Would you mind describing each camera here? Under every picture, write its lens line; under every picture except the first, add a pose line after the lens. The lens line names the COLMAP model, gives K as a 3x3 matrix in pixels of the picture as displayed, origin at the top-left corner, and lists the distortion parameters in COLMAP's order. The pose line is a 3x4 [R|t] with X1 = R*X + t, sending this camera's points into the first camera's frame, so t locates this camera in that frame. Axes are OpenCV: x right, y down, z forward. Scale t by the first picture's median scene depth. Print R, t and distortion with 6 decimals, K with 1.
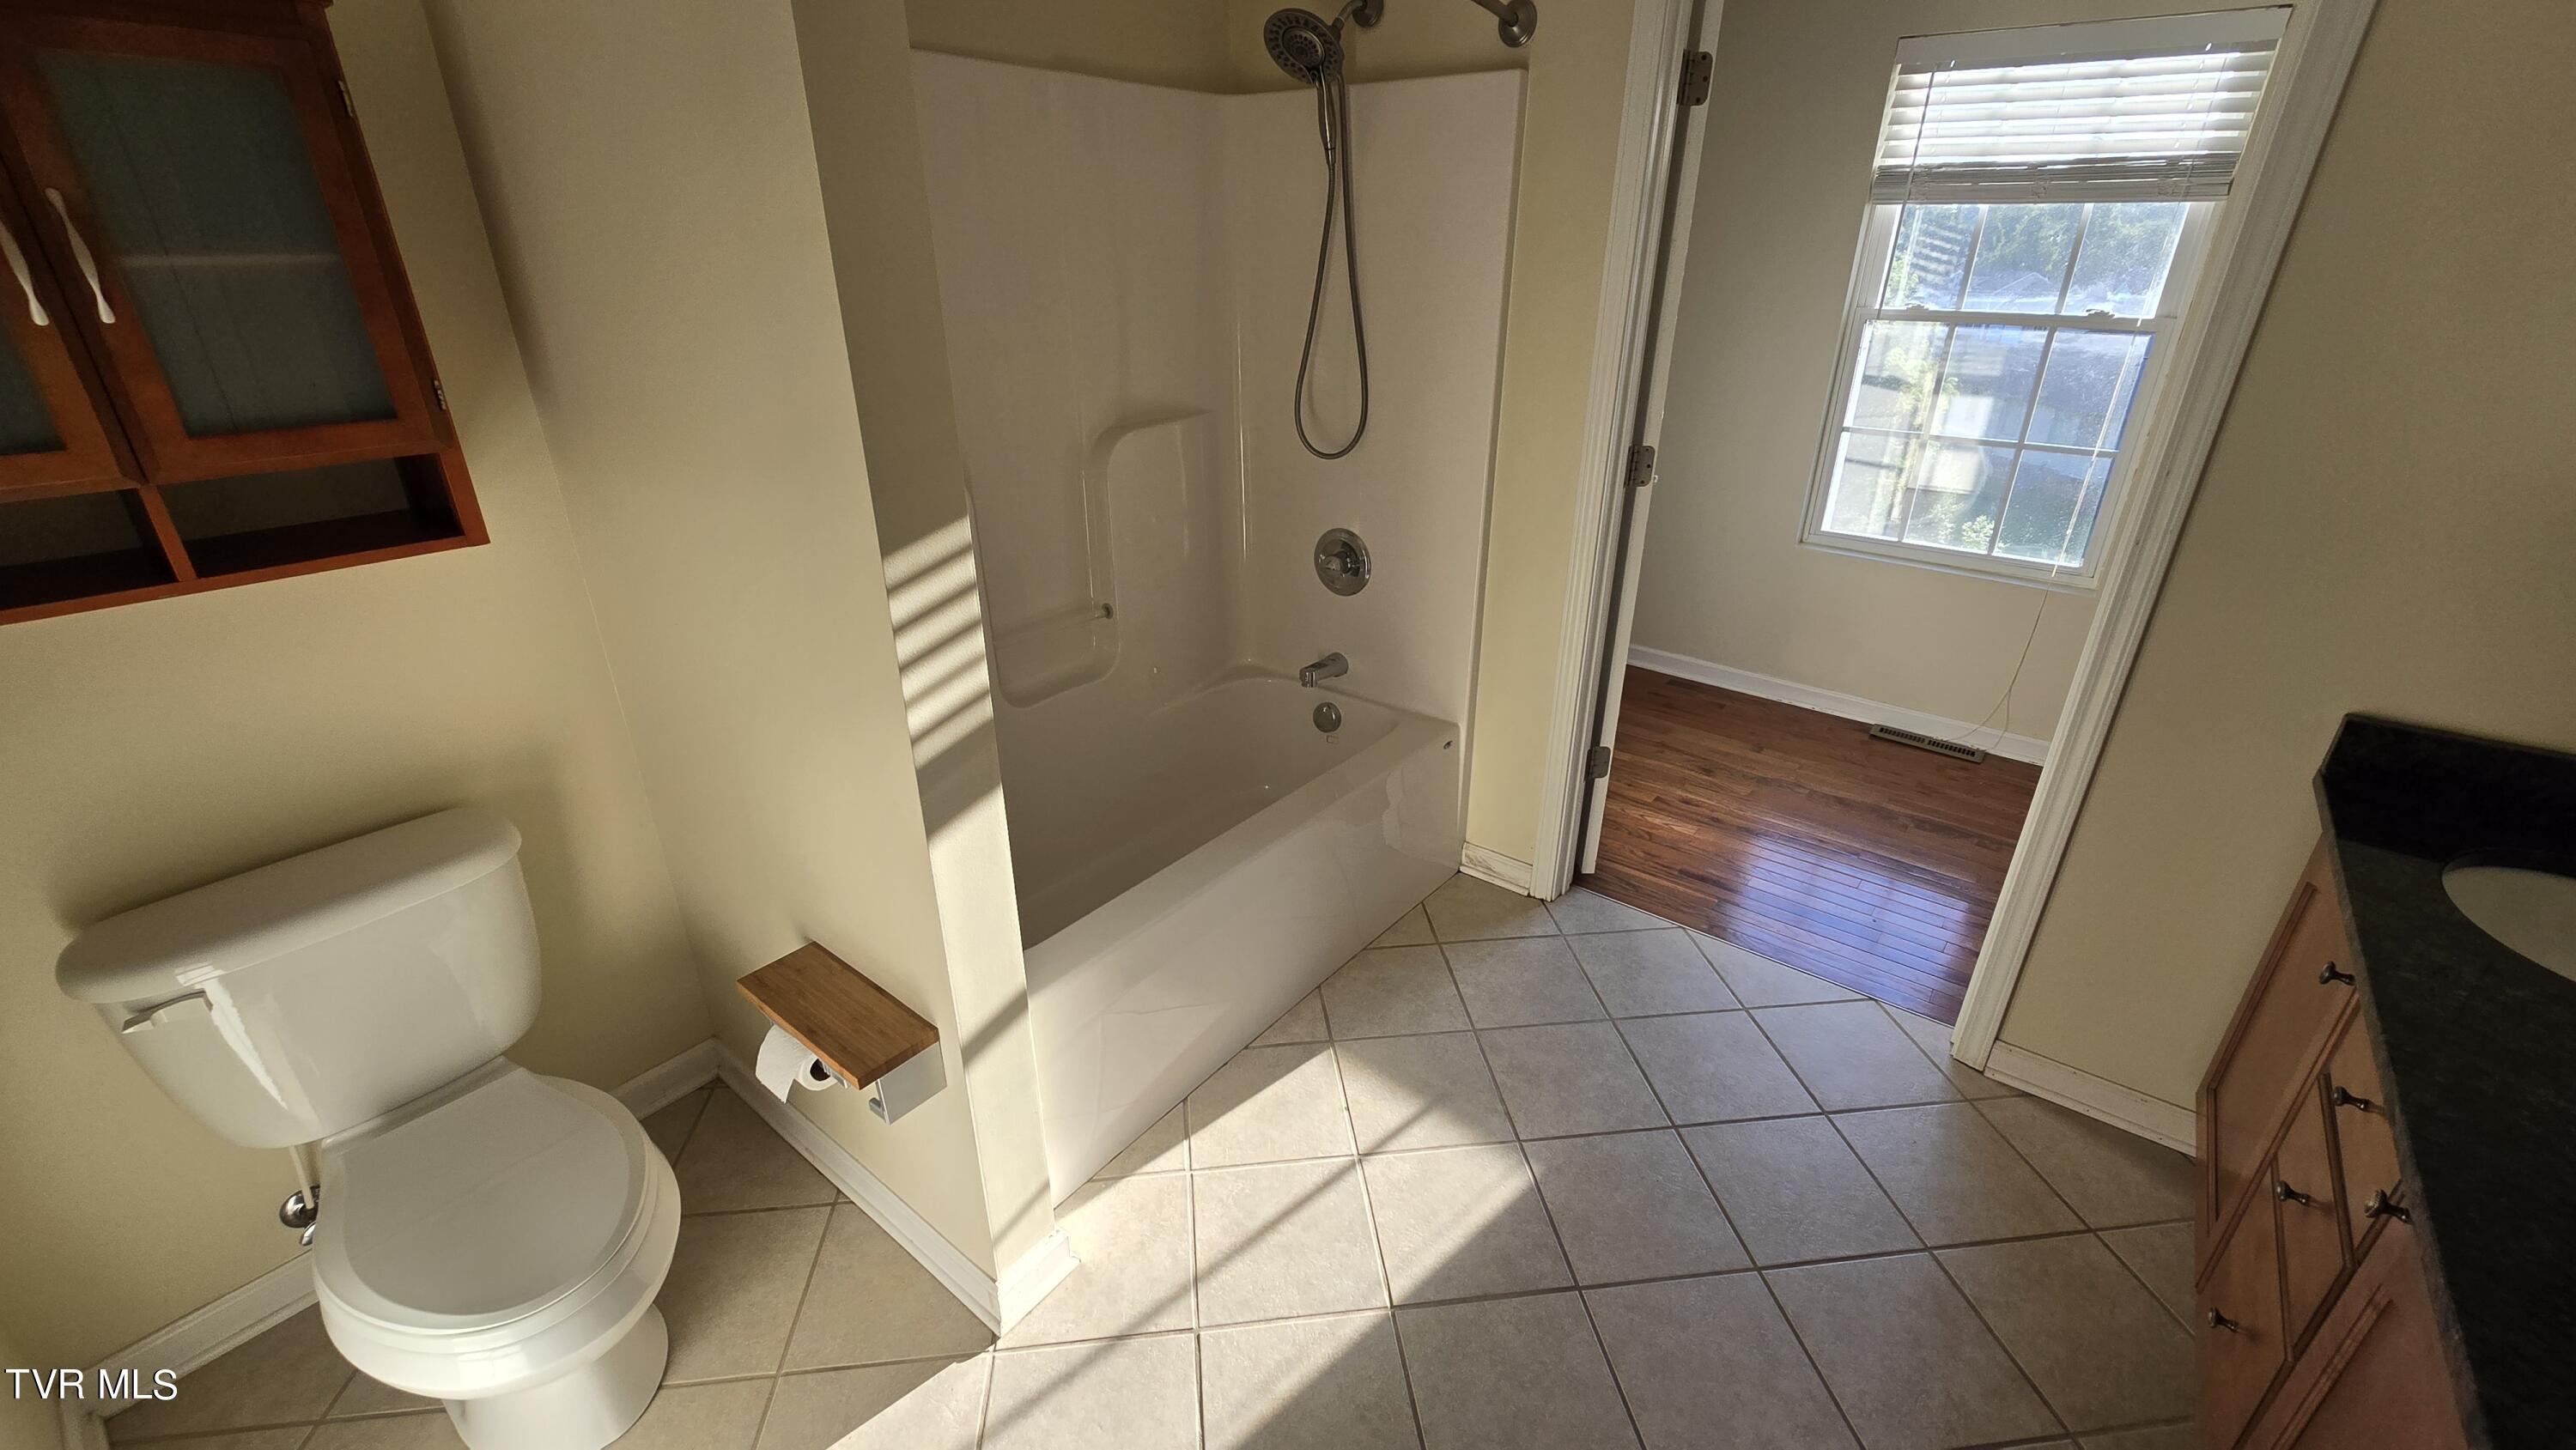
lens RADIAL K [[1056.5, 0, 1296.7], [0, 1056.5, 736.1], [0, 0, 1]] dist [-0.002182, -0.000174]
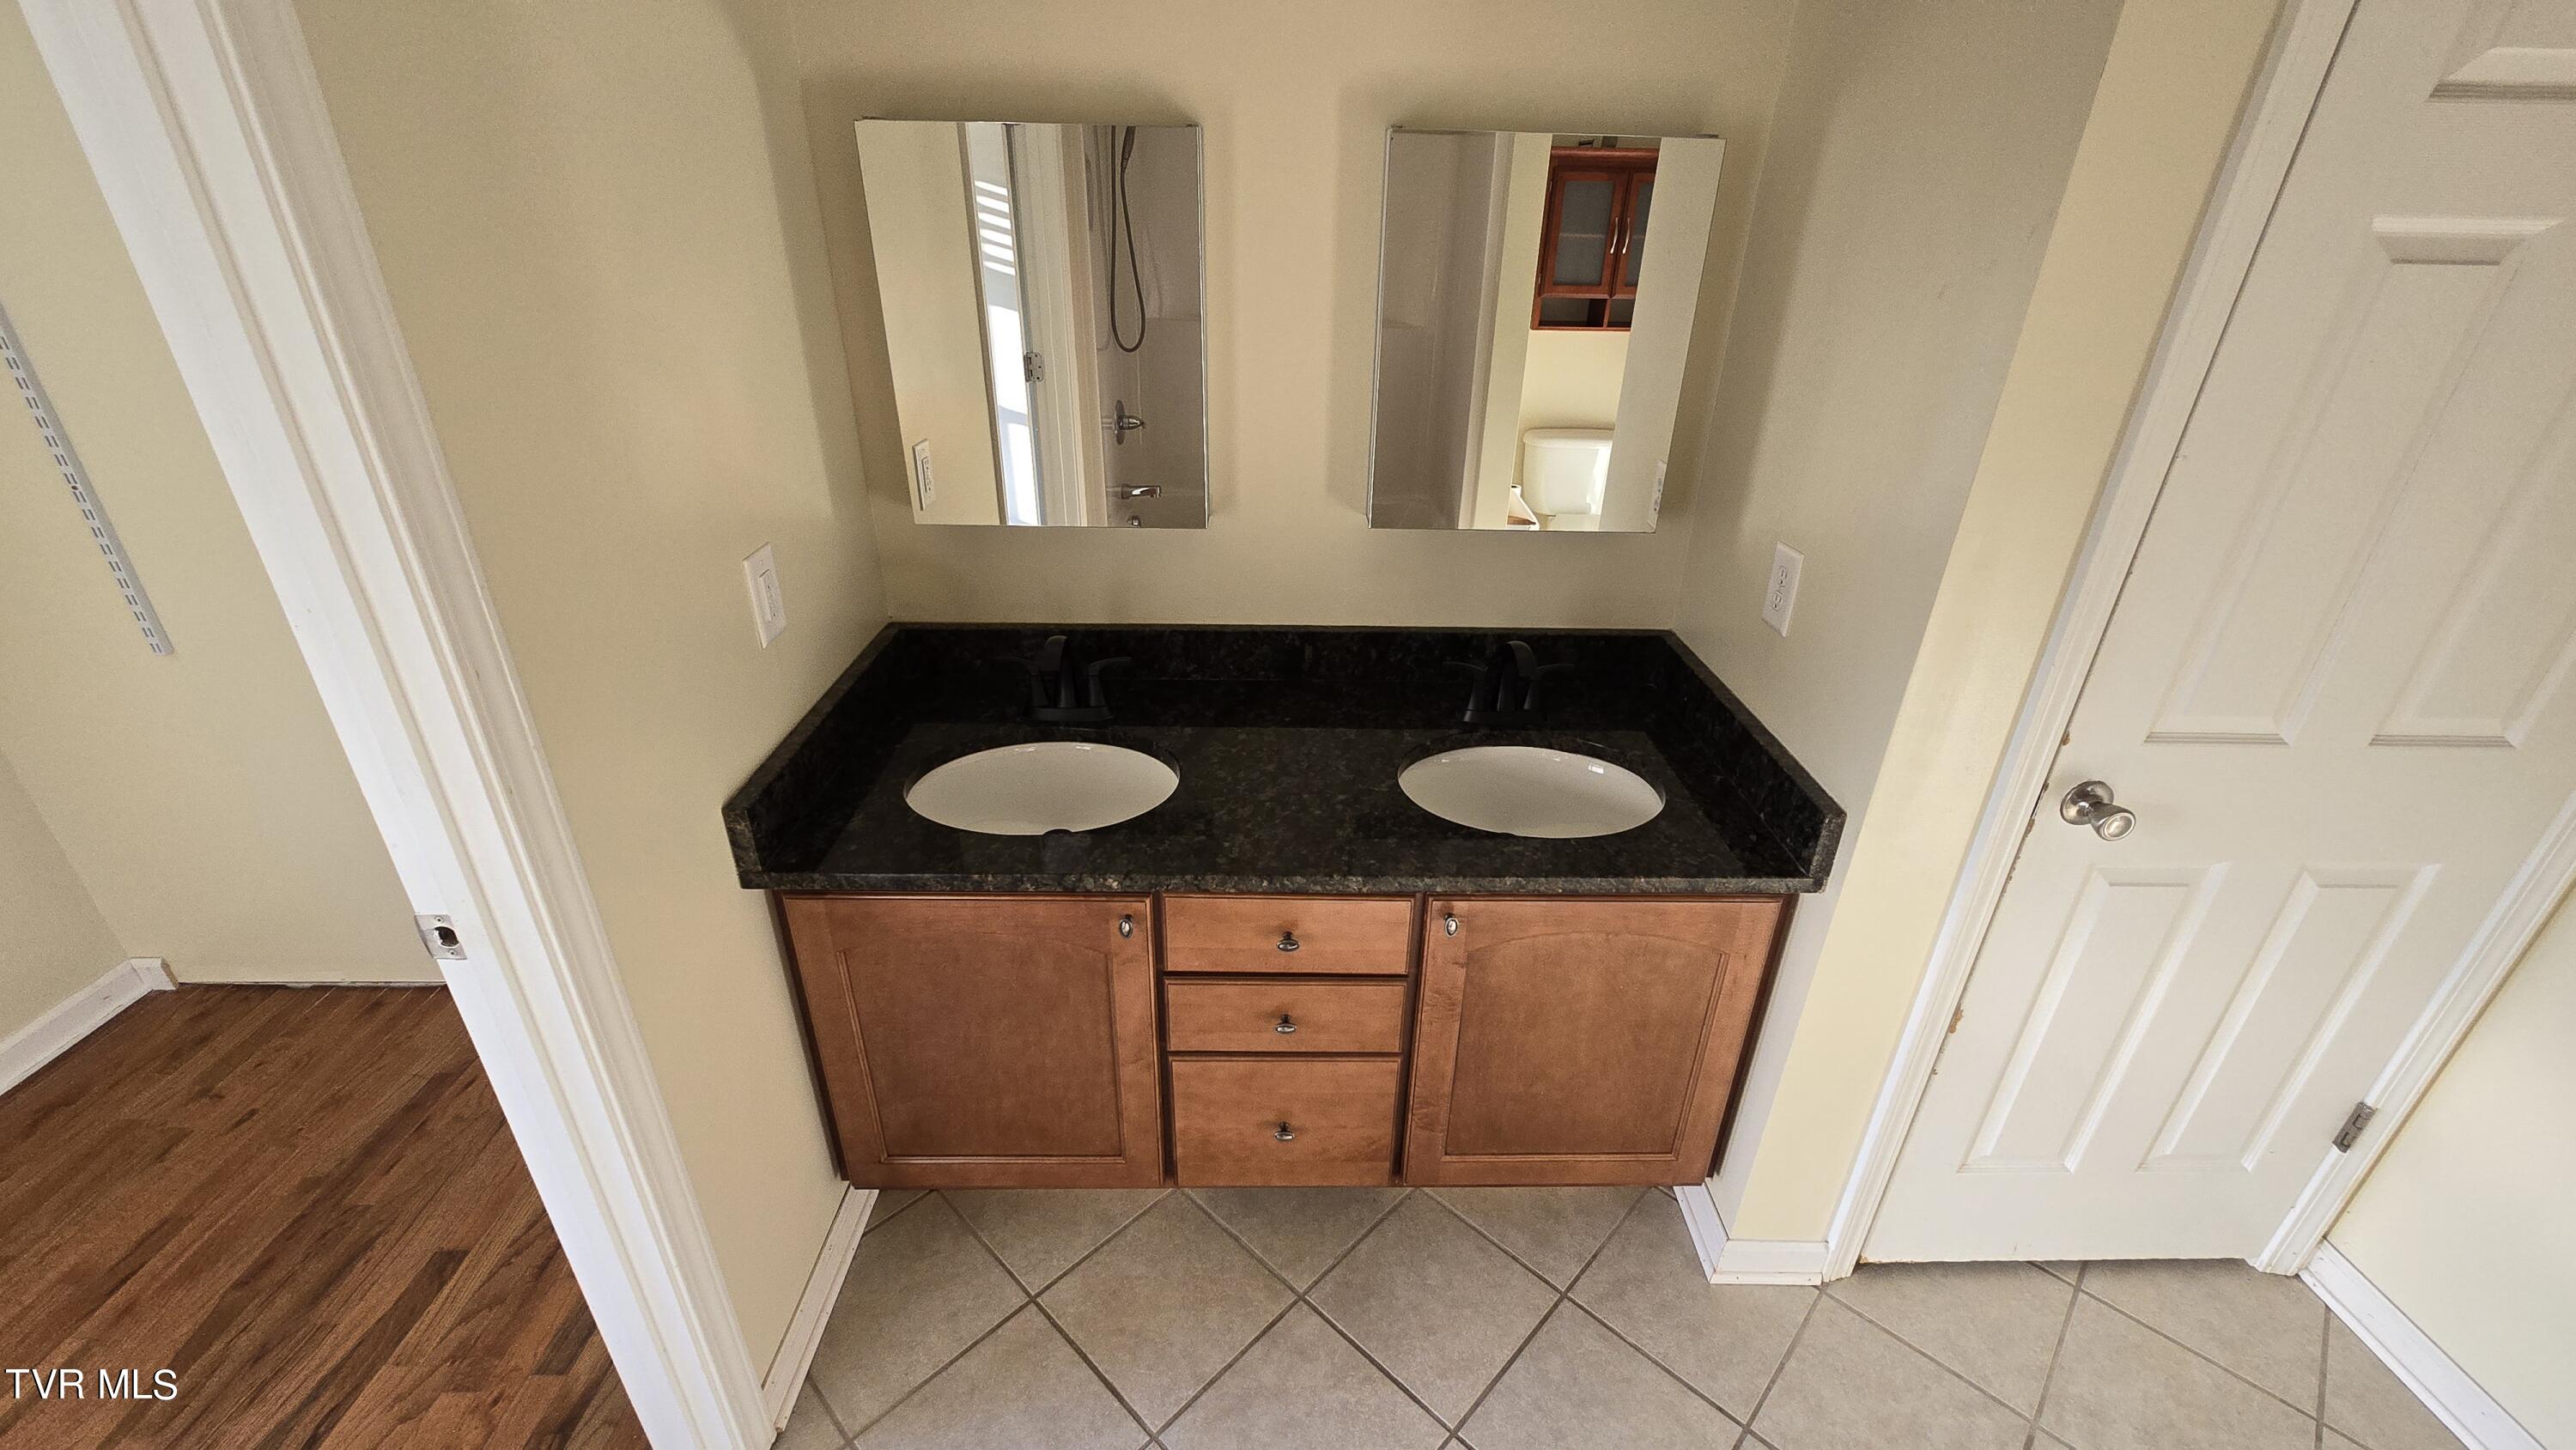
lens RADIAL K [[1062.5, 0, 1304.9], [0, 1062.5, 736.6], [0, 0, 1]] dist [0.002109, 0.000069]
pose [[-0.633733, -0.369685, 0.679497, 0.085777], [0.305969, 0.686982, 0.659120, -0.255486], [-0.710469, 0.625611, -0.322251, 0.491789]]
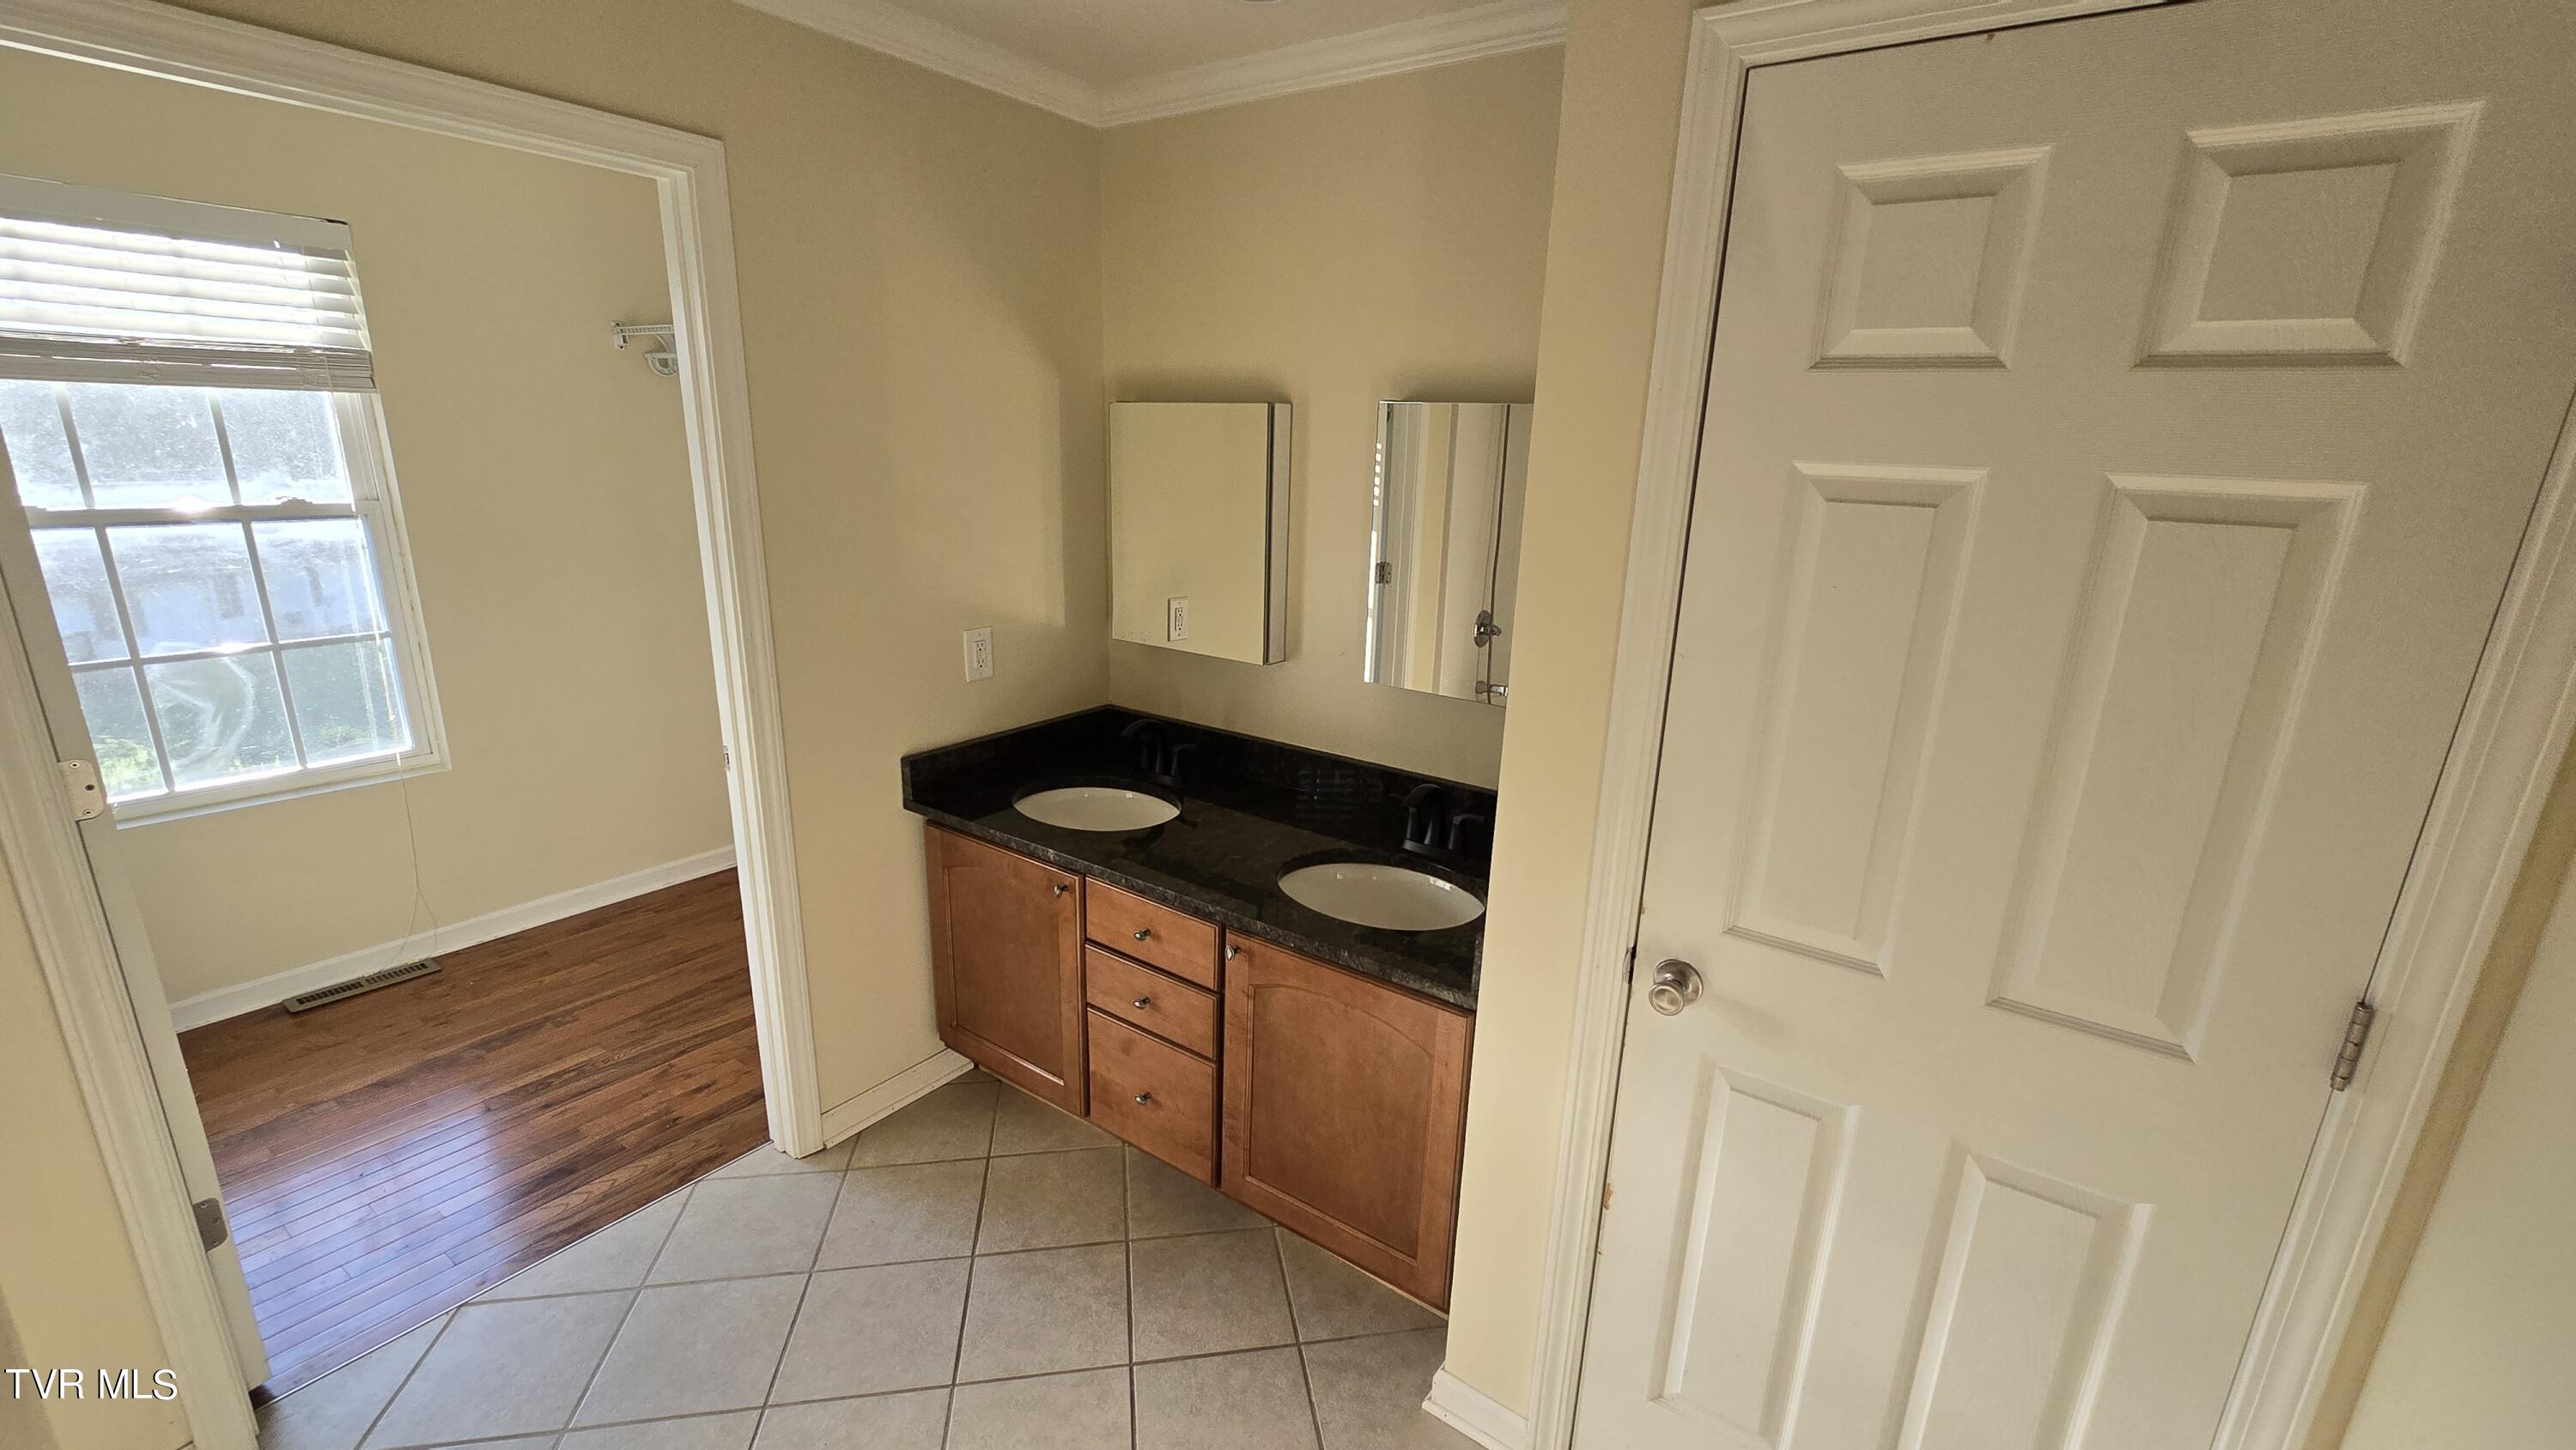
lens RADIAL K [[1056.5, 0, 1296.7], [0, 1056.5, 736.1], [0, 0, 1]] dist [-0.002182, -0.000174]
pose [[-0.053073, -0.278563, 0.958950, -0.238343], [0.393307, 0.876851, 0.276482, -0.128056], [-0.917874, 0.391836, 0.063024, 0.210037]]
